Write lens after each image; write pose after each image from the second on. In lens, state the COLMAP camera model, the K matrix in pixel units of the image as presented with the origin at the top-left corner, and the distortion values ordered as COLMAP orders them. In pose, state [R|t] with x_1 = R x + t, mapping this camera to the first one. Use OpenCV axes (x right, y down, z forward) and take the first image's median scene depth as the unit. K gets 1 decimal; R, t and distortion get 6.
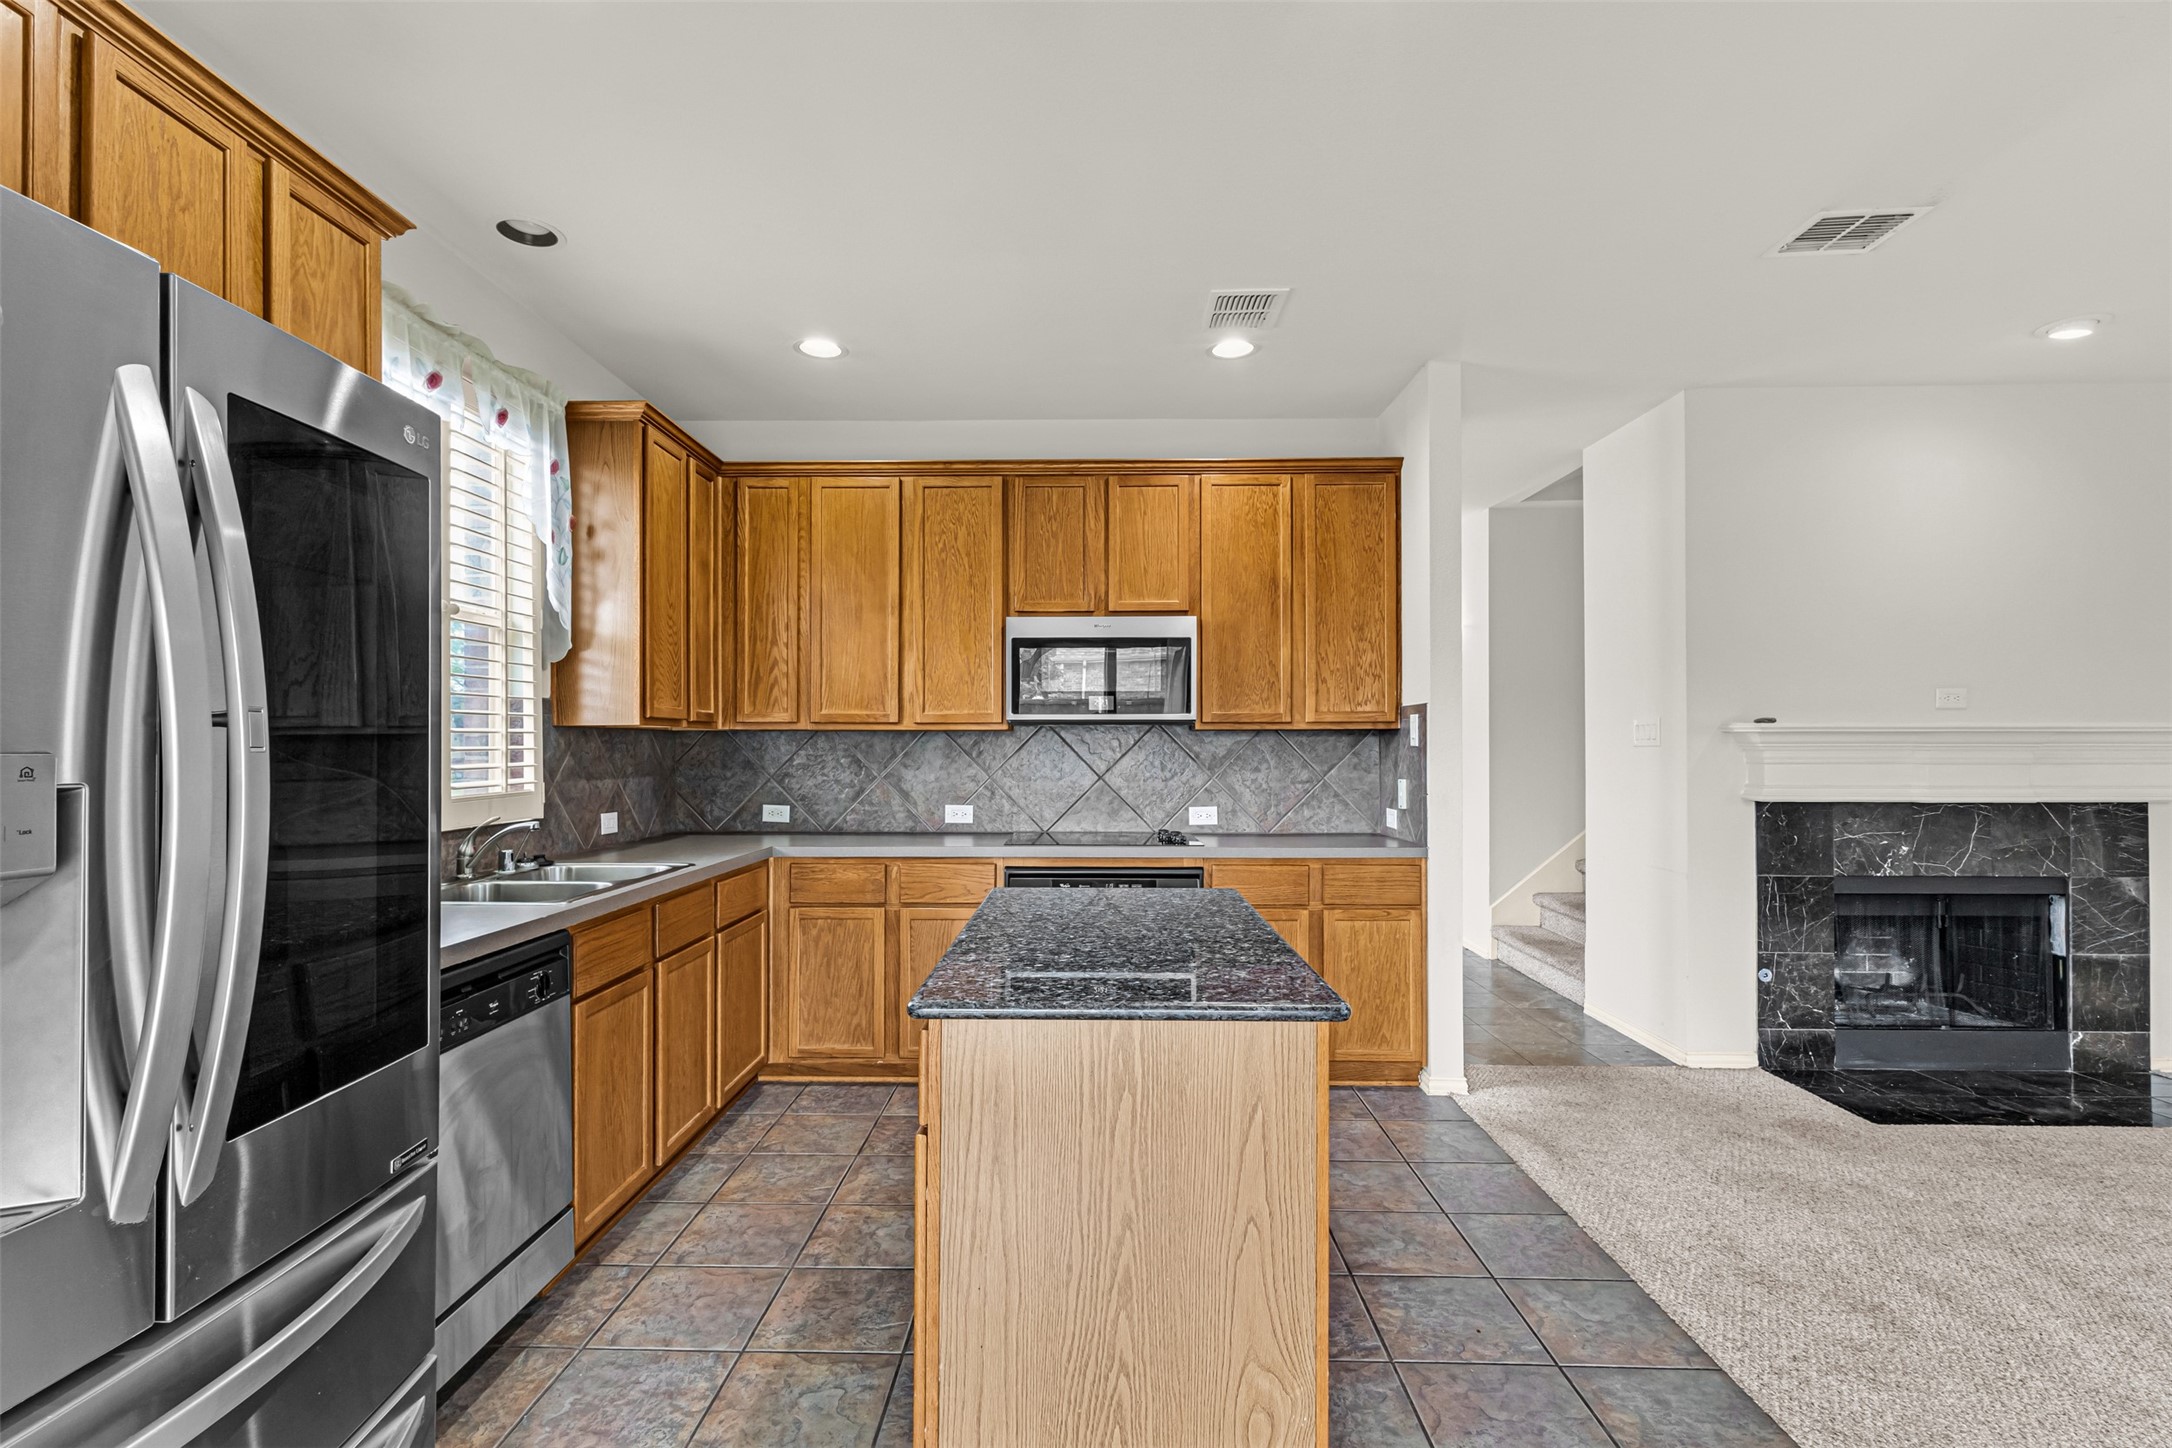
lens RADIAL K [[1017.7, 0, 1083.2], [0, 1017.7, 746.5], [0, 0, 1]] dist [0.007952, 0.000684]
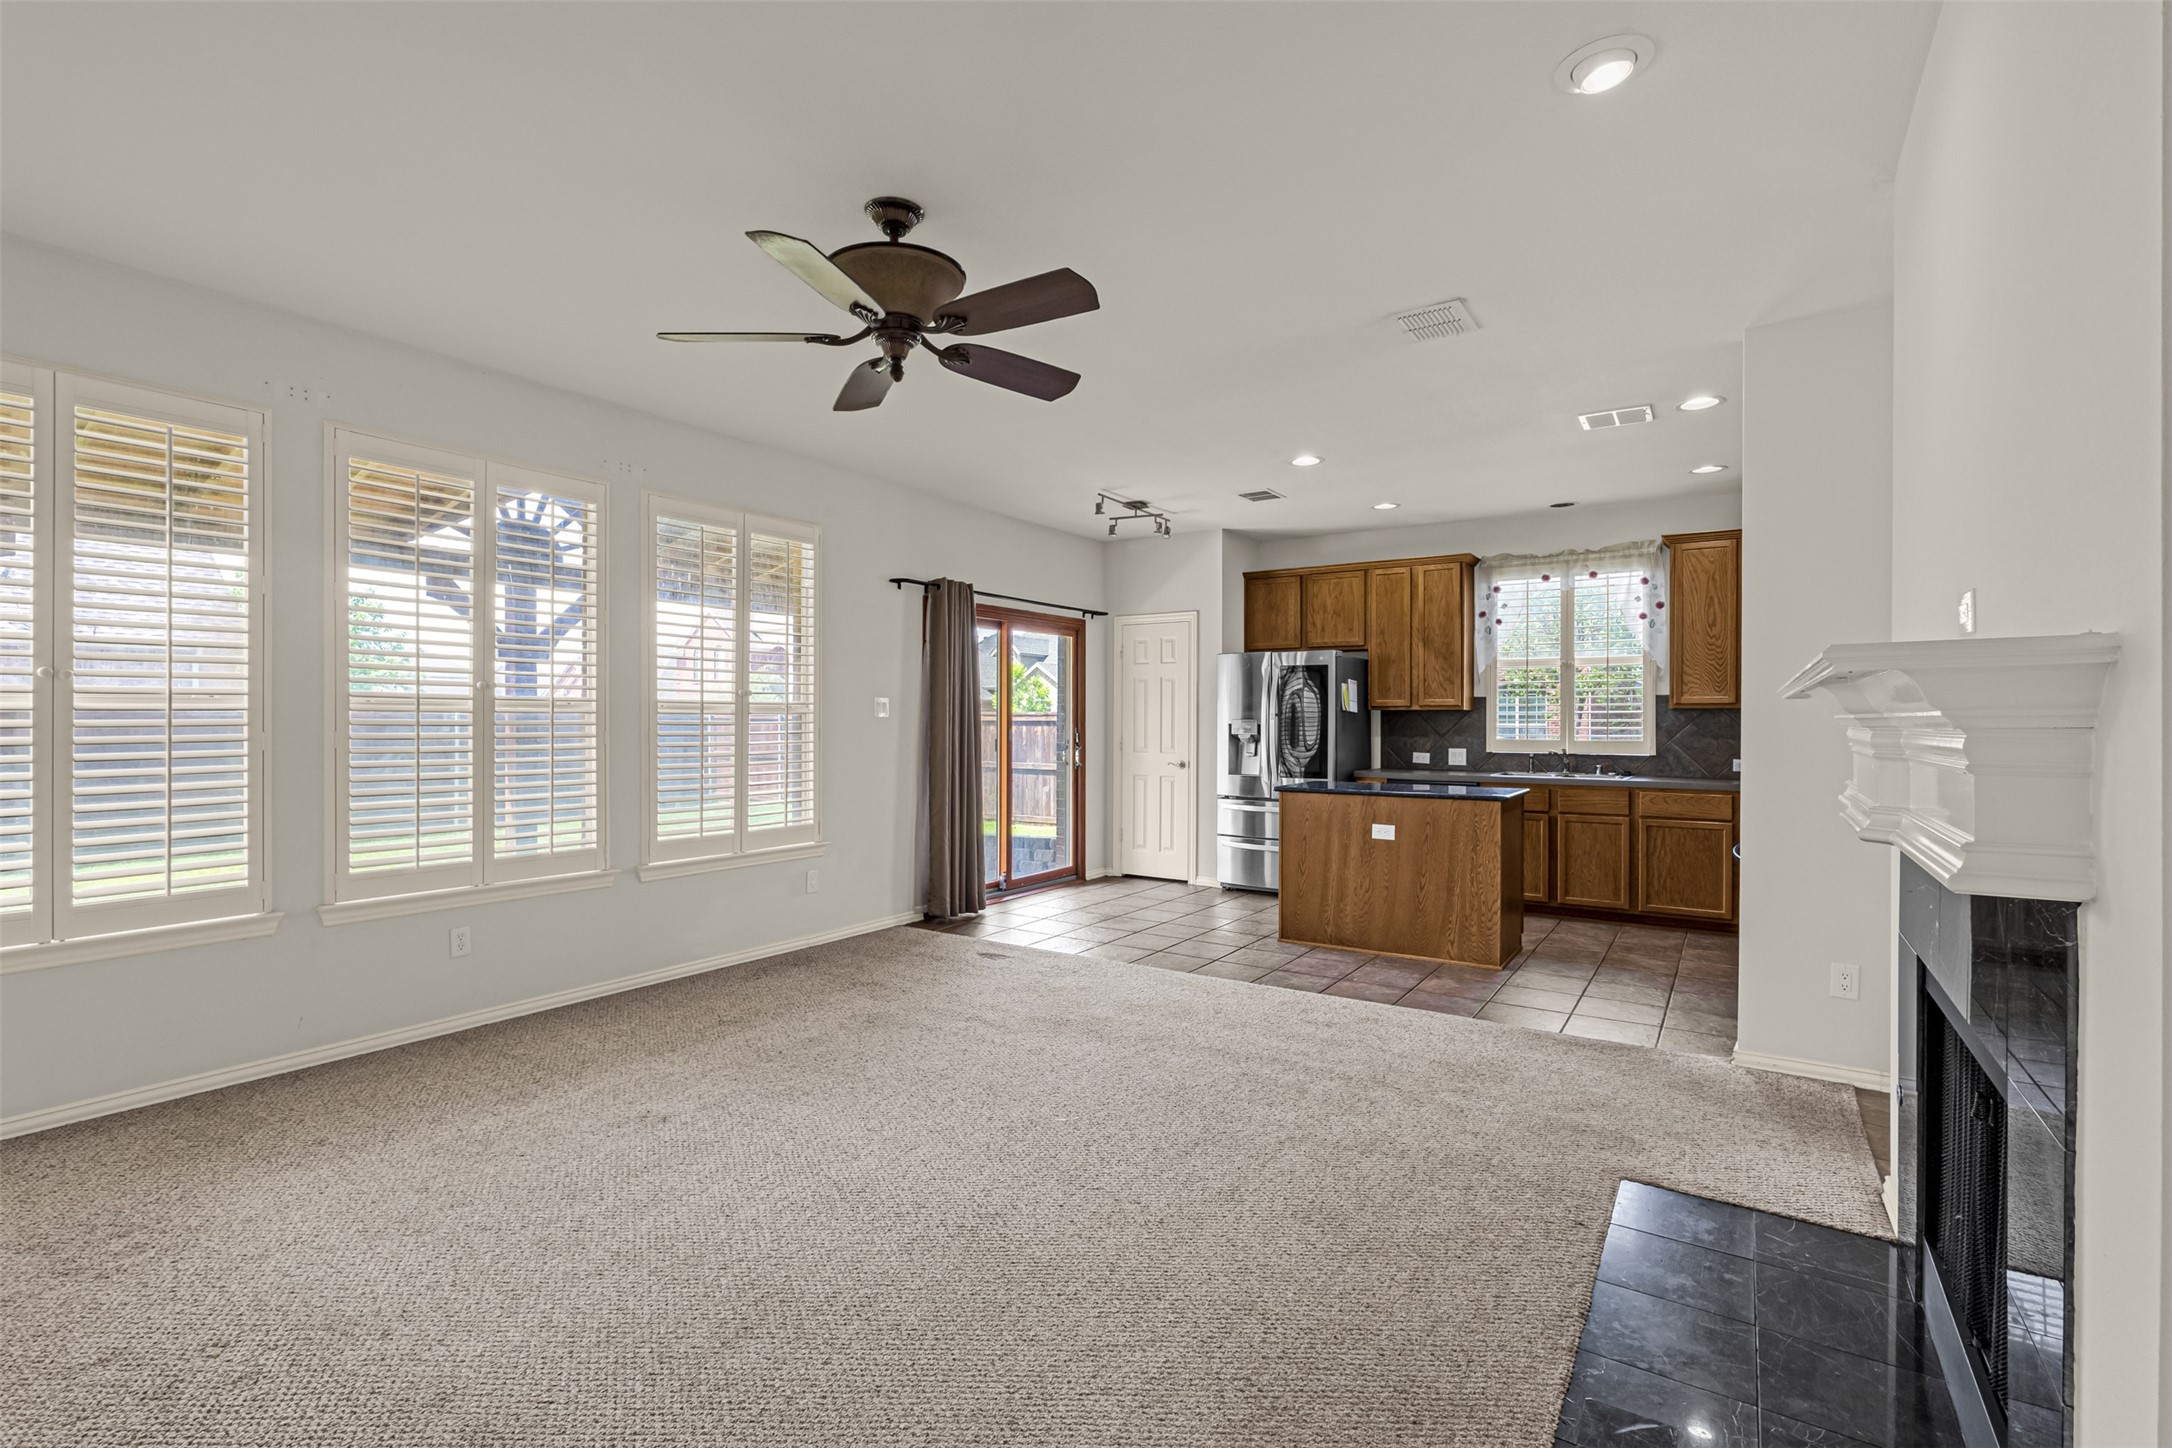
lens RADIAL K [[1017.7, 0, 1084.2], [0, 1017.7, 721.2], [0, 0, 1]] dist [0.007952, 0.000684]
pose [[-0.538166, 0.000678, -0.842838, 1.454158], [-0.004389, 0.999984, 0.003607, 0.001049], [0.842827, 0.005641, -0.538155, 0.923047]]
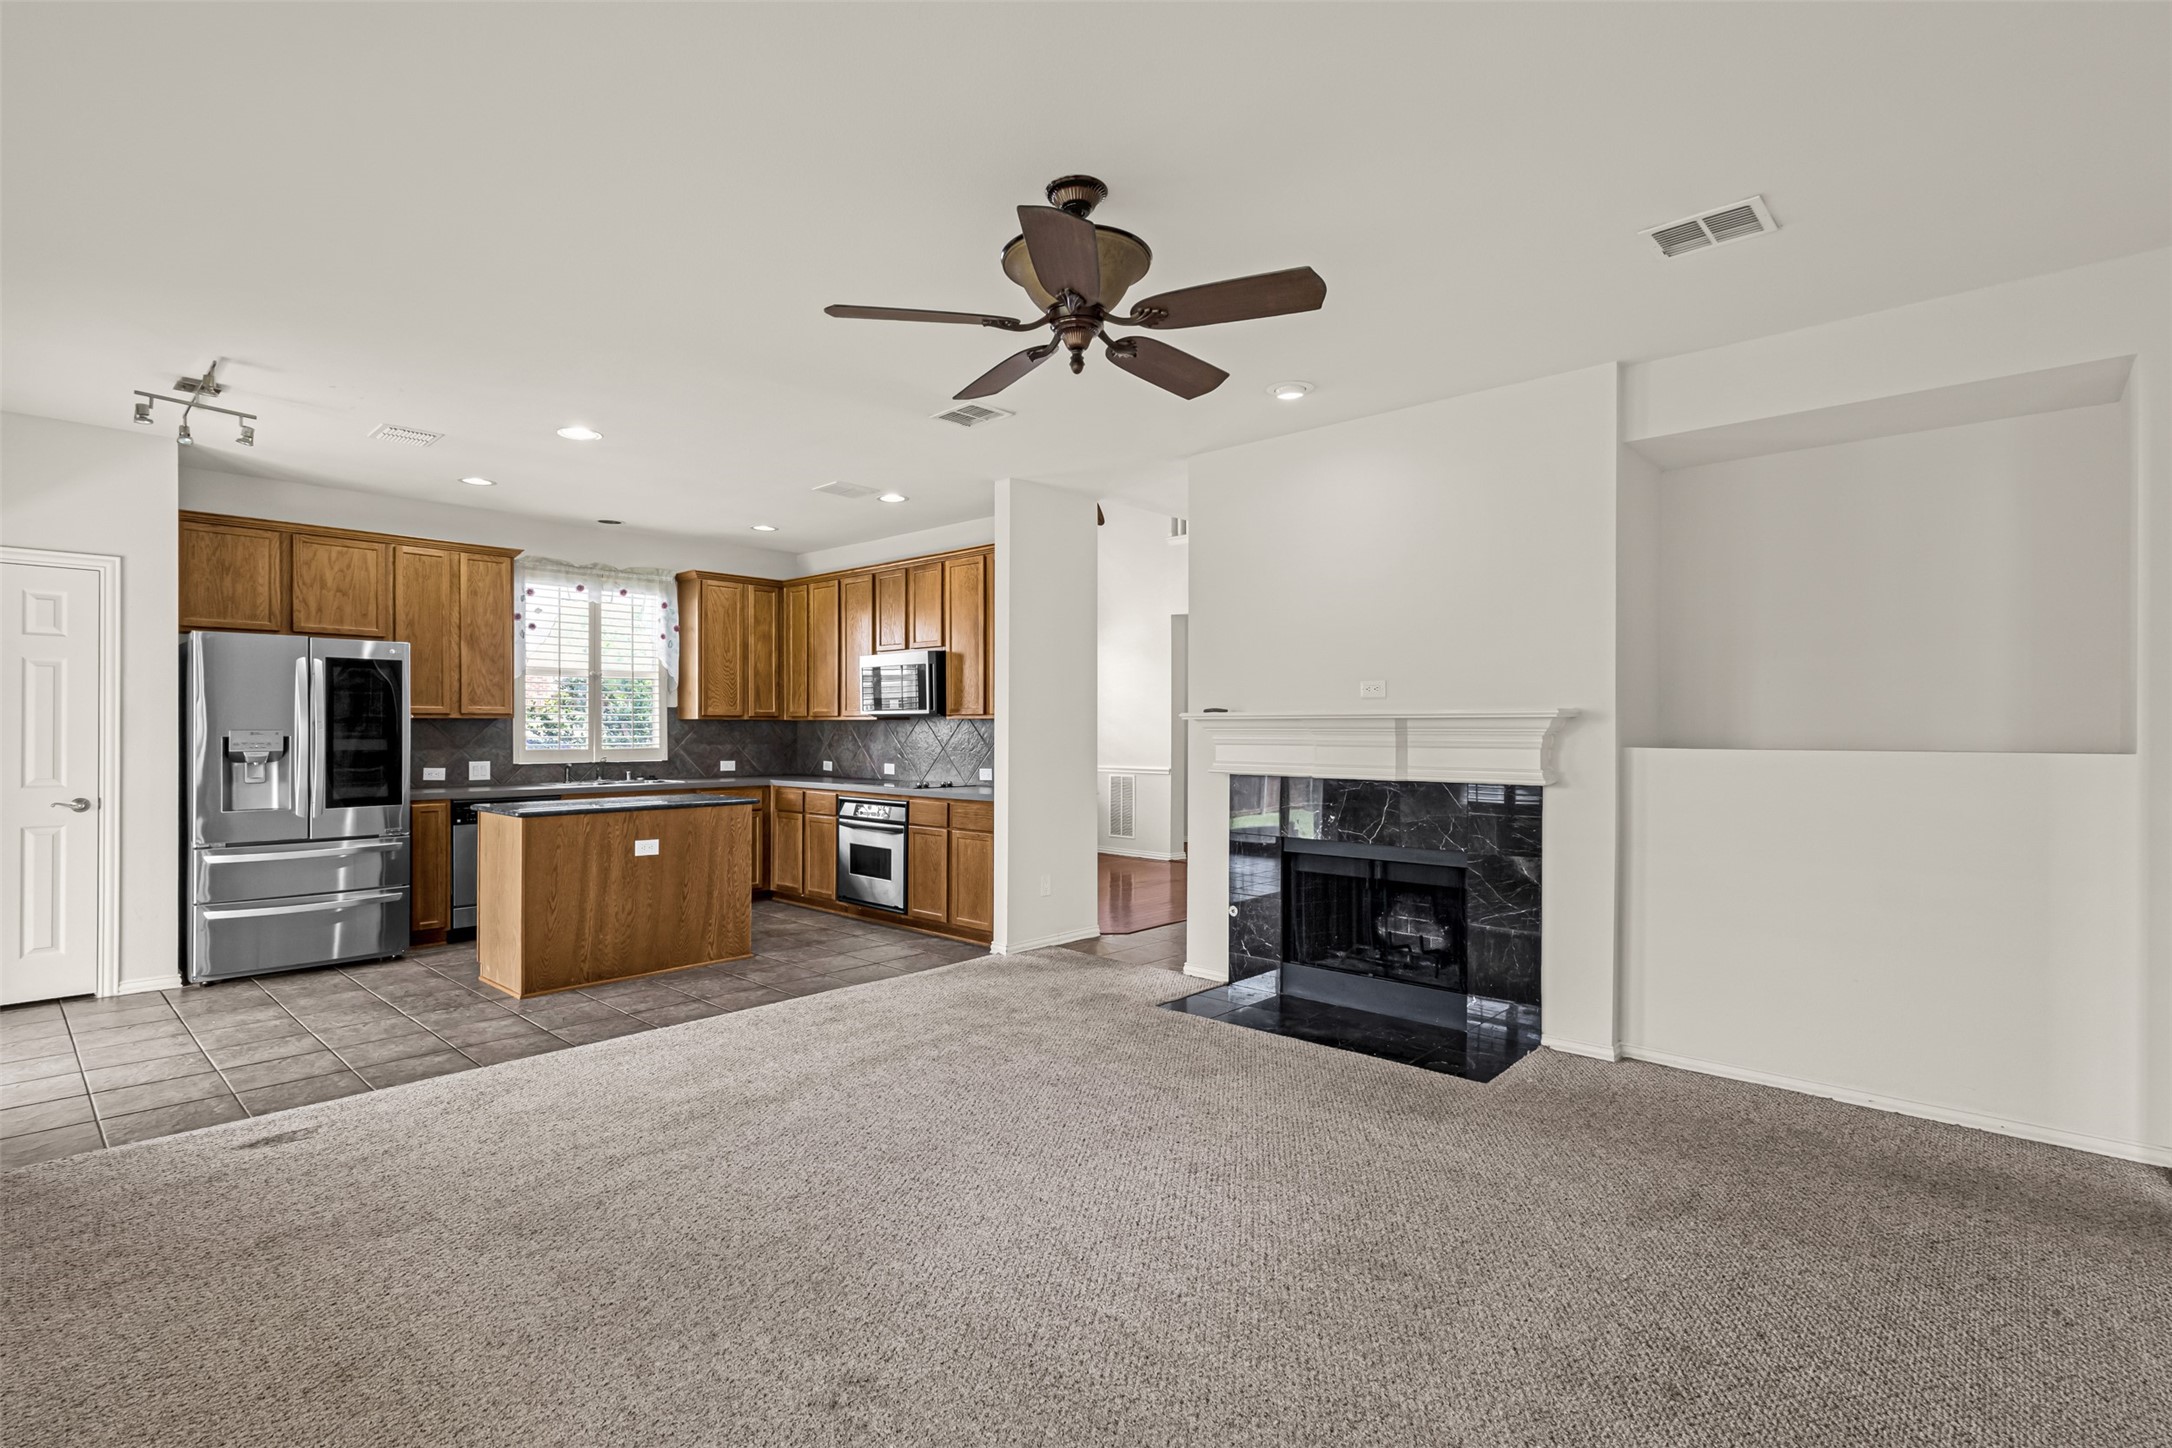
lens RADIAL K [[1017.7, 0, 1077.2], [0, 1017.7, 733.8], [0, 0, 1]] dist [0.007952, 0.000684]
pose [[0.748736, 0.005108, -0.662848, 1.366649], [-0.003552, 0.999987, 0.003693, -0.000122], [0.662859, -0.000410, 0.748745, -0.076671]]
